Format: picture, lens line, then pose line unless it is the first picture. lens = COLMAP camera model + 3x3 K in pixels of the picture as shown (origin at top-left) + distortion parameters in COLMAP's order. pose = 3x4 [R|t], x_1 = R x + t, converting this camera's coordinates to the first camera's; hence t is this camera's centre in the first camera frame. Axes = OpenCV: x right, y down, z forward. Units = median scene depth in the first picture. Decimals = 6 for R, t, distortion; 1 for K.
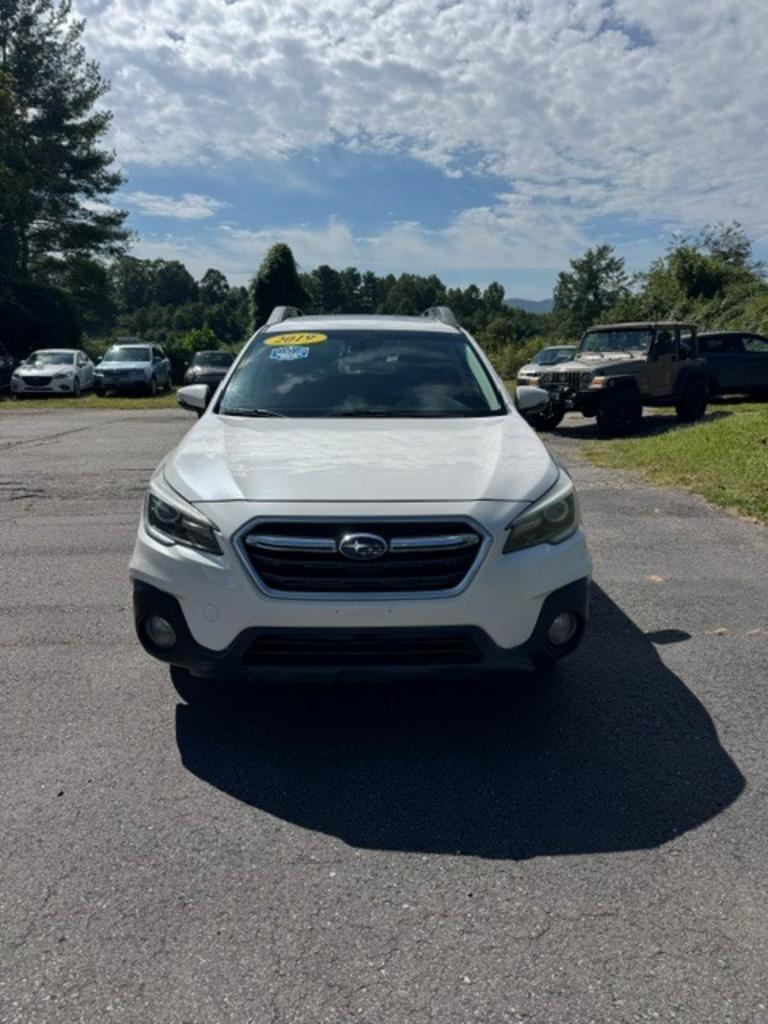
lens RADIAL K [[735.8, 0, 382.3], [0, 735.8, 514.7], [0, 0, 1]] dist [0.036554, -0.033973]
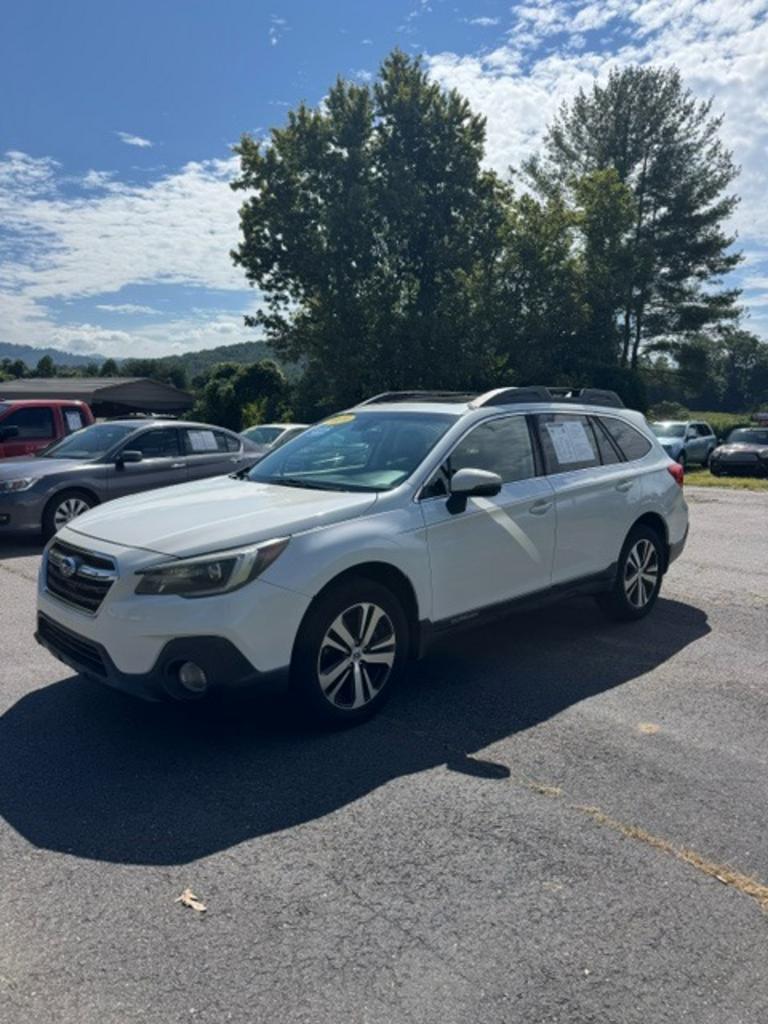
lens RADIAL K [[735.8, 0, 392.5], [0, 735.8, 515.4], [0, 0, 1]] dist [0.036554, -0.033973]
pose [[0.674988, 0.108383, -0.729825, 0.110687], [-0.178761, 0.983704, -0.019244, -0.010558], [0.715846, 0.143454, 0.683363, 0.037223]]
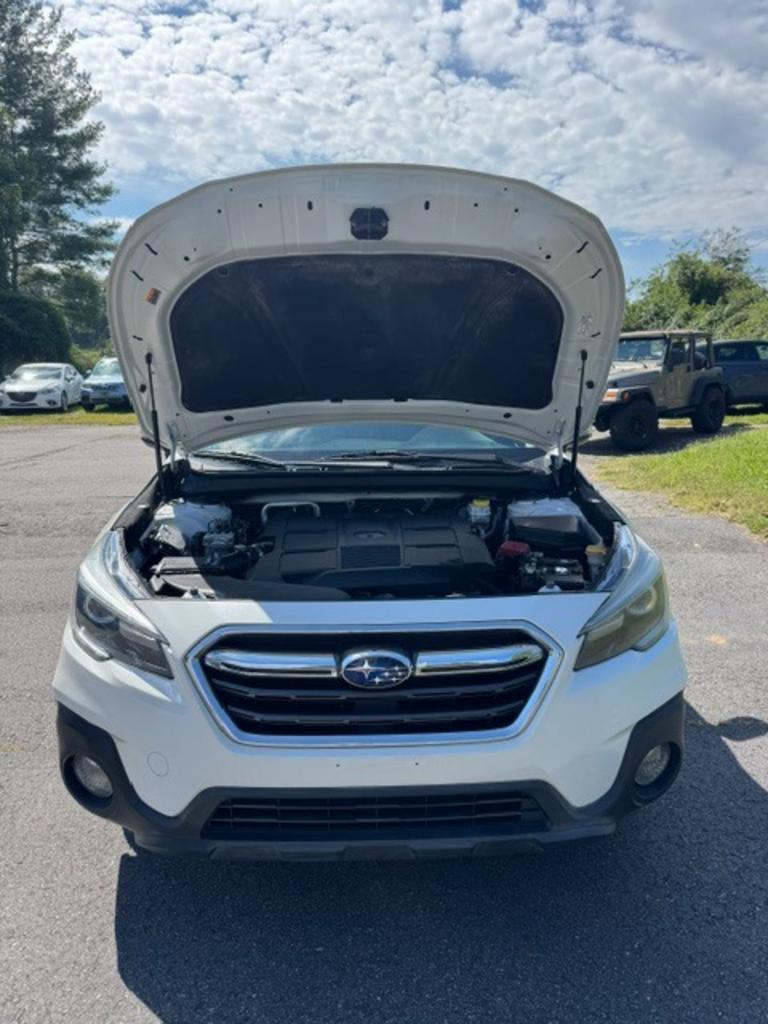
lens RADIAL K [[735.8, 0, 383.4], [0, 735.8, 507.2], [0, 0, 1]] dist [0.036554, -0.033973]
pose [[0.999933, -0.010457, 0.004999, -0.001648], [0.010558, 0.999732, -0.020594, -0.007353], [-0.004783, 0.020645, 0.999775, 0.023595]]
